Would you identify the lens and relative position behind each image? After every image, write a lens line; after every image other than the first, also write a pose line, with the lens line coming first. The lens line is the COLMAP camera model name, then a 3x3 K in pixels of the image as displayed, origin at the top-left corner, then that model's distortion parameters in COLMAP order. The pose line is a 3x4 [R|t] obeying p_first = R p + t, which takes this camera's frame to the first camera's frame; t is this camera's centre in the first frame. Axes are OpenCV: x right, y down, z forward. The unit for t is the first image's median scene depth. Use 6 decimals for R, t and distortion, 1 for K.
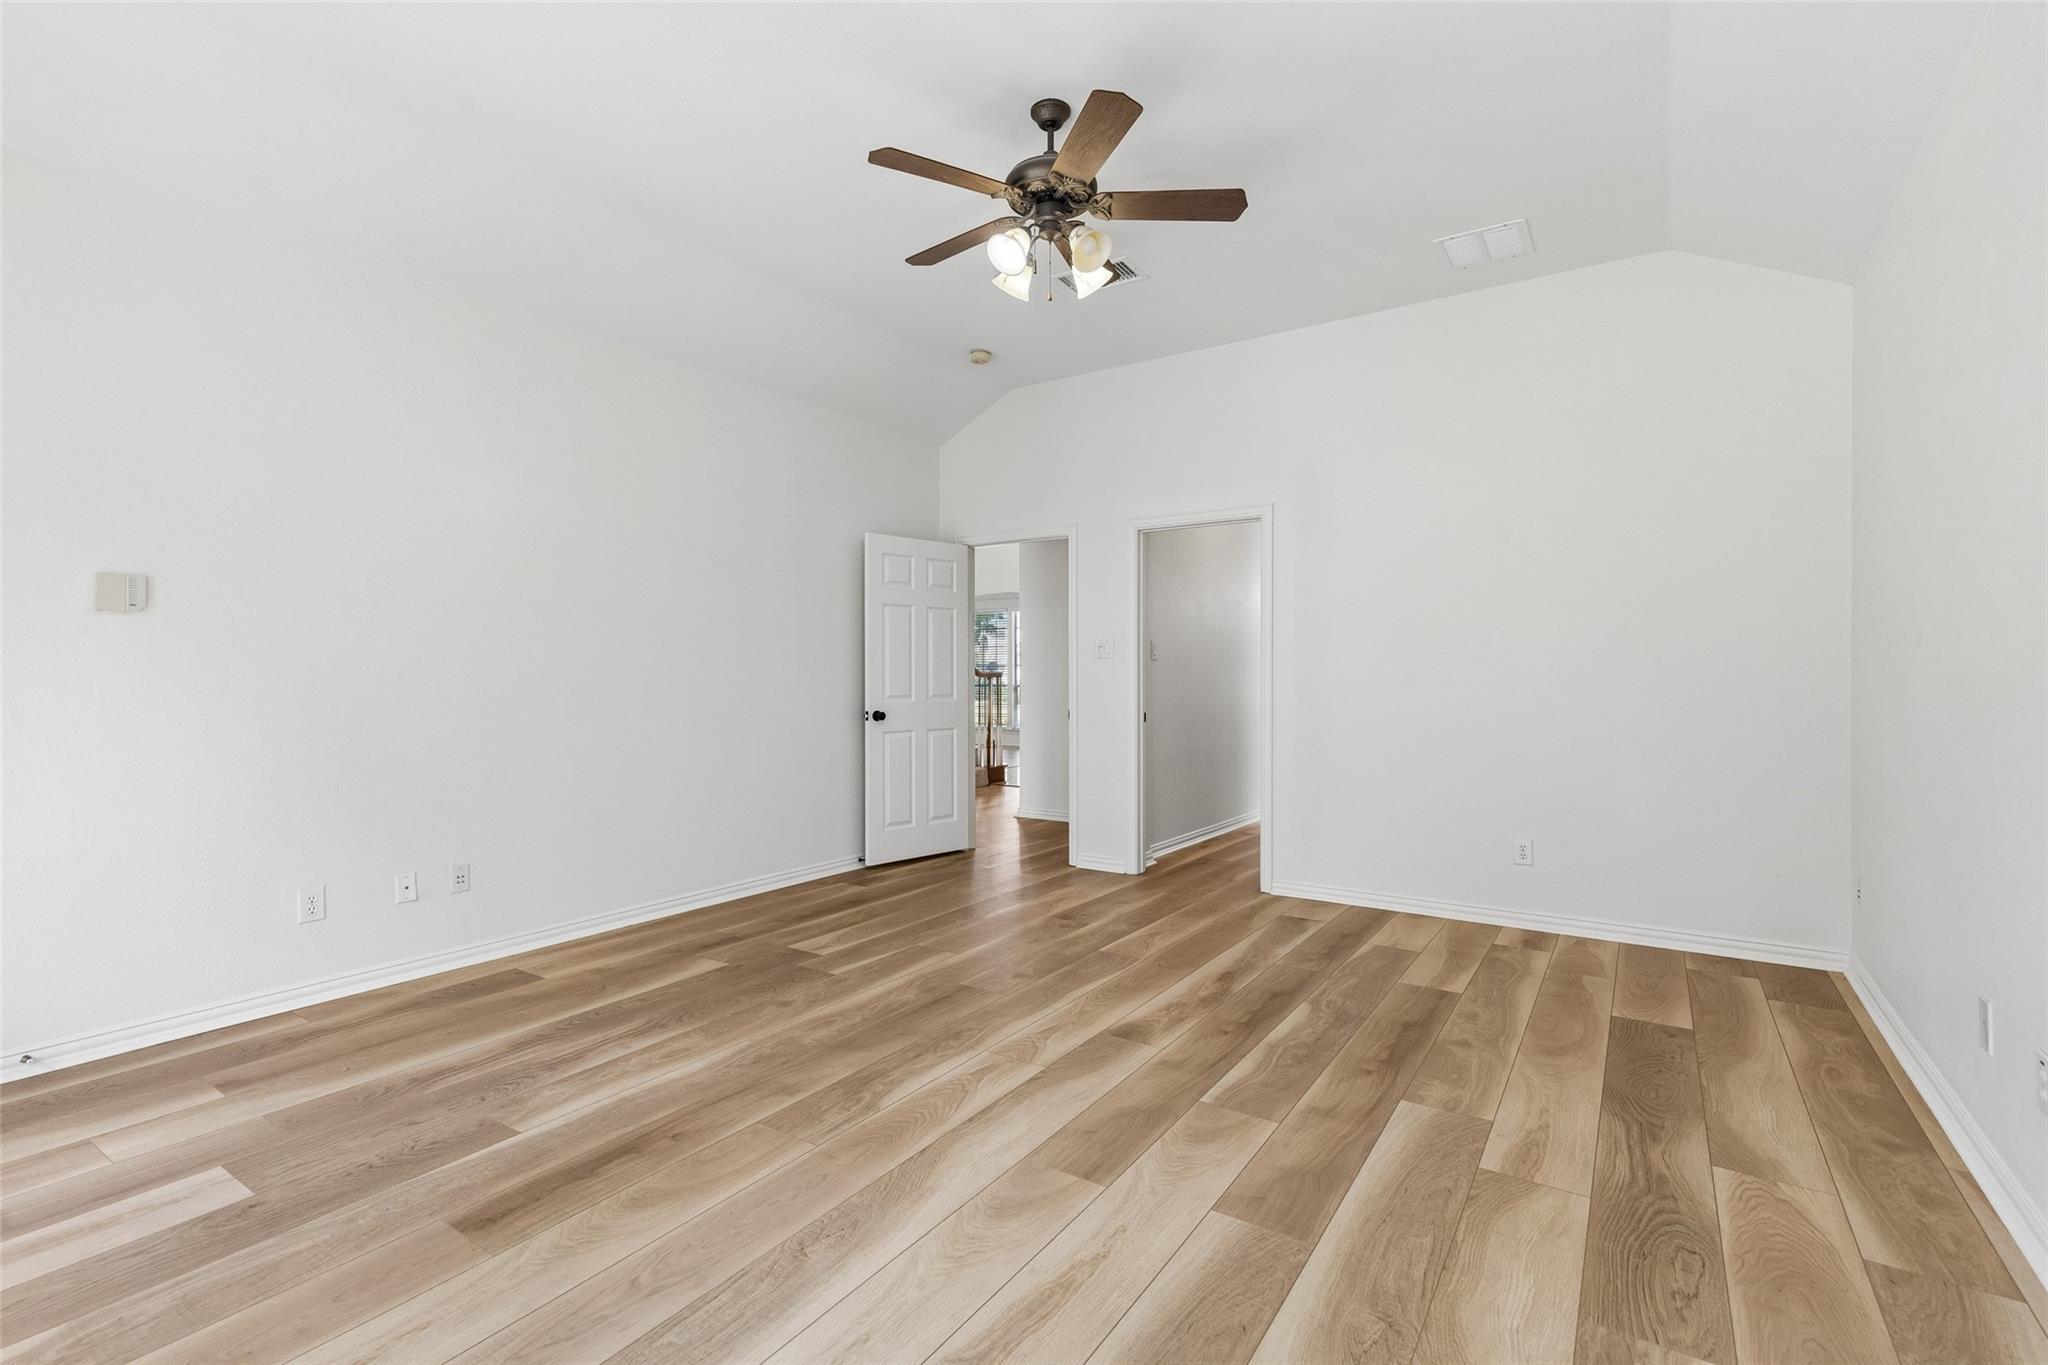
lens RADIAL K [[929.7, 0, 1023.9], [0, 929.7, 678.1], [0, 0, 1]] dist [0.013202, -0.000760]
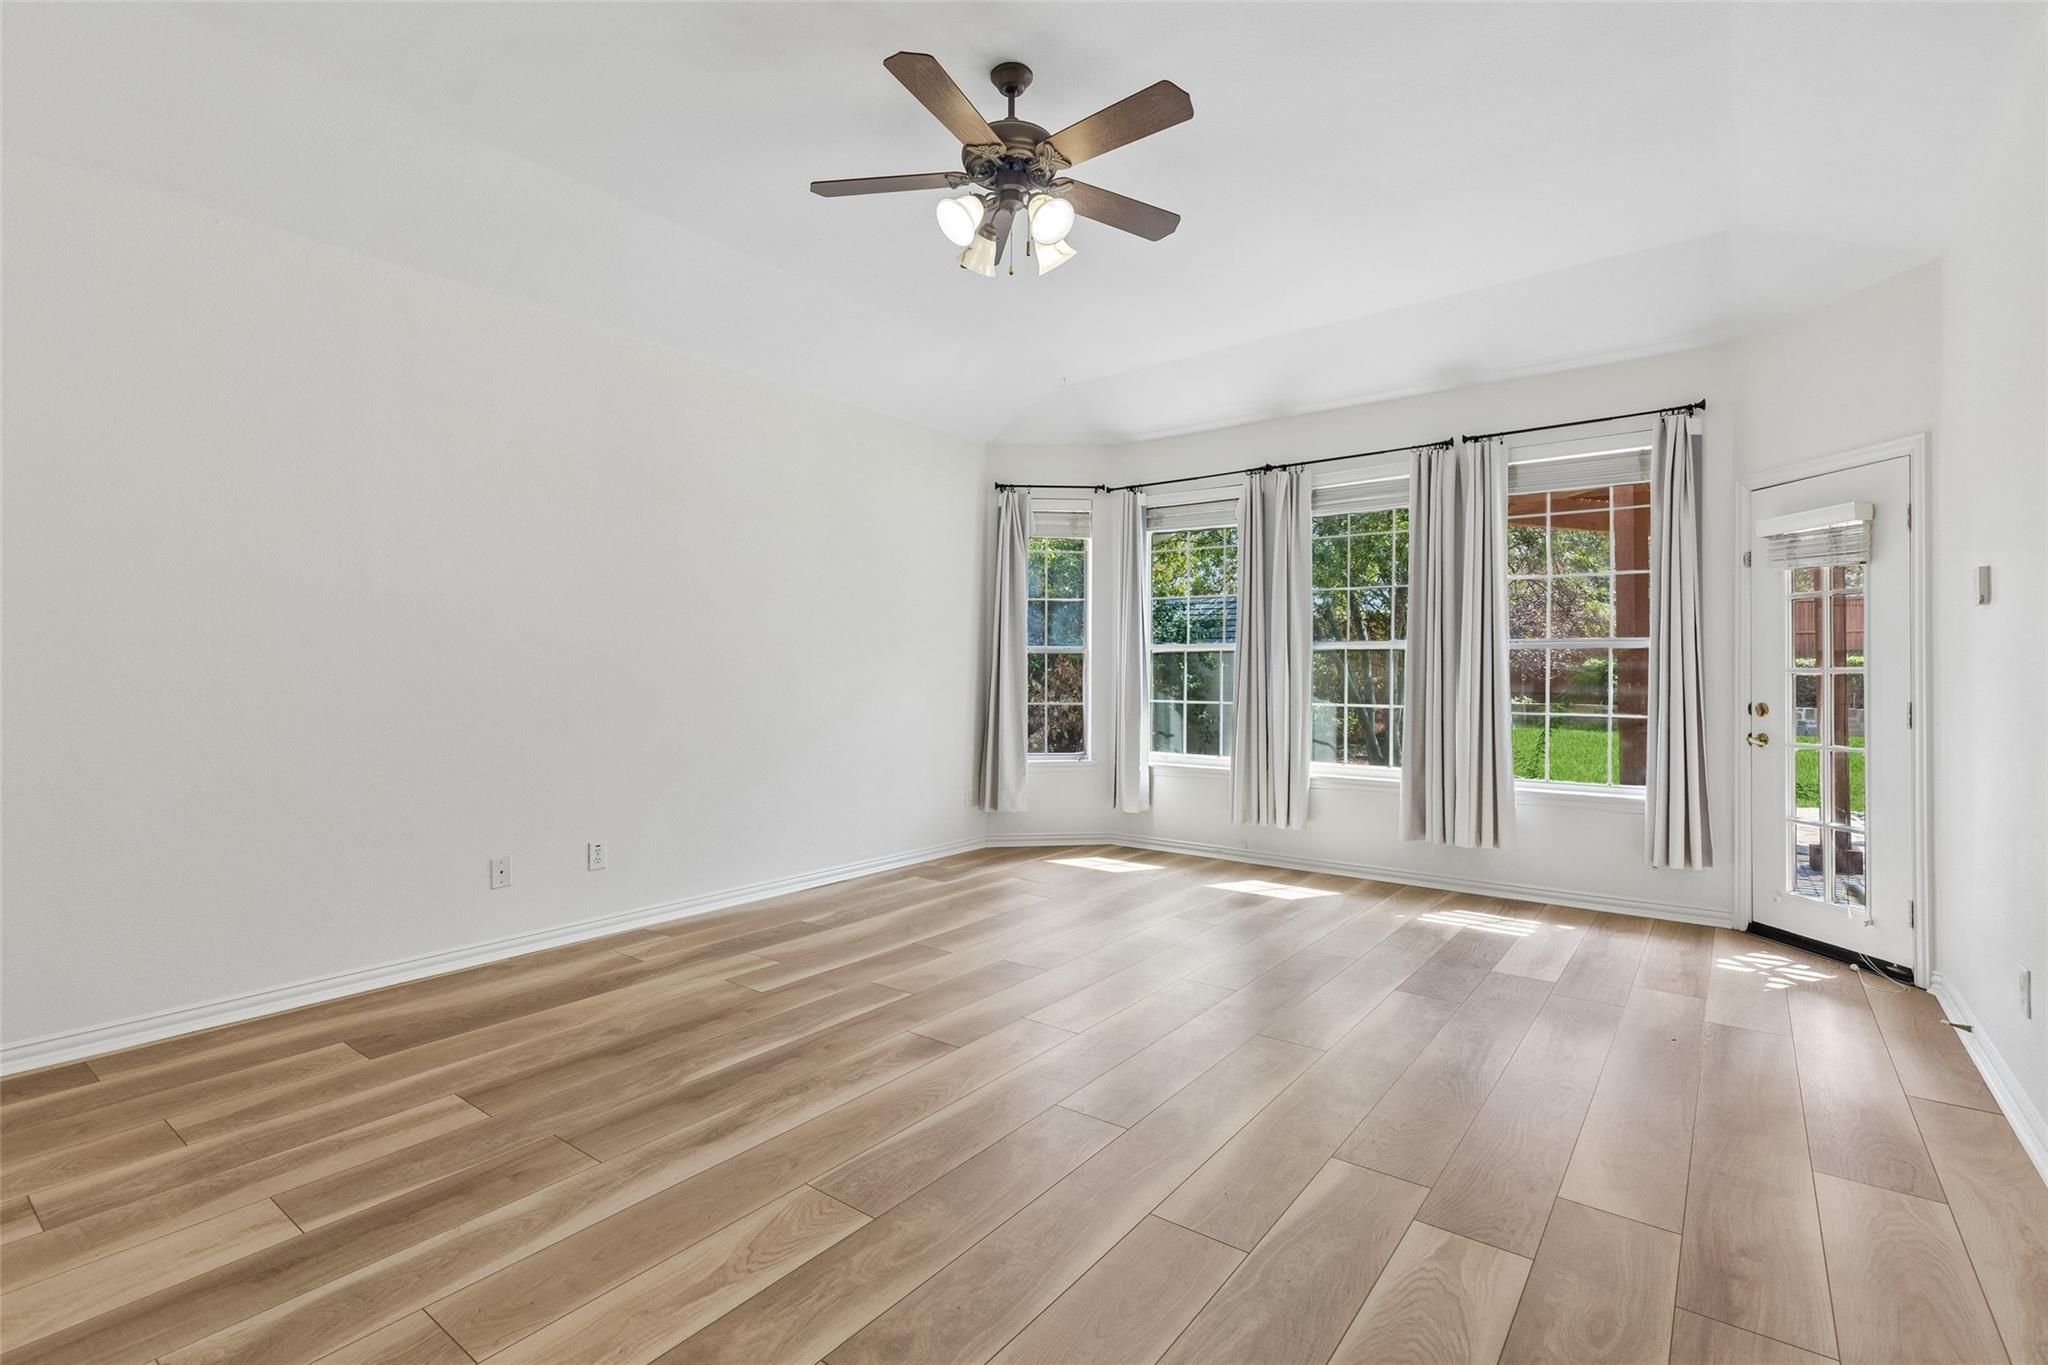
lens RADIAL K [[929.7, 0, 1023.0], [0, 929.7, 675.8], [0, 0, 1]] dist [0.013202, -0.000760]
pose [[-0.997984, 0.001311, 0.063456, -0.040350], [0.001804, 0.999969, 0.007725, -0.006149], [-0.063444, 0.007824, -0.997955, 1.751025]]
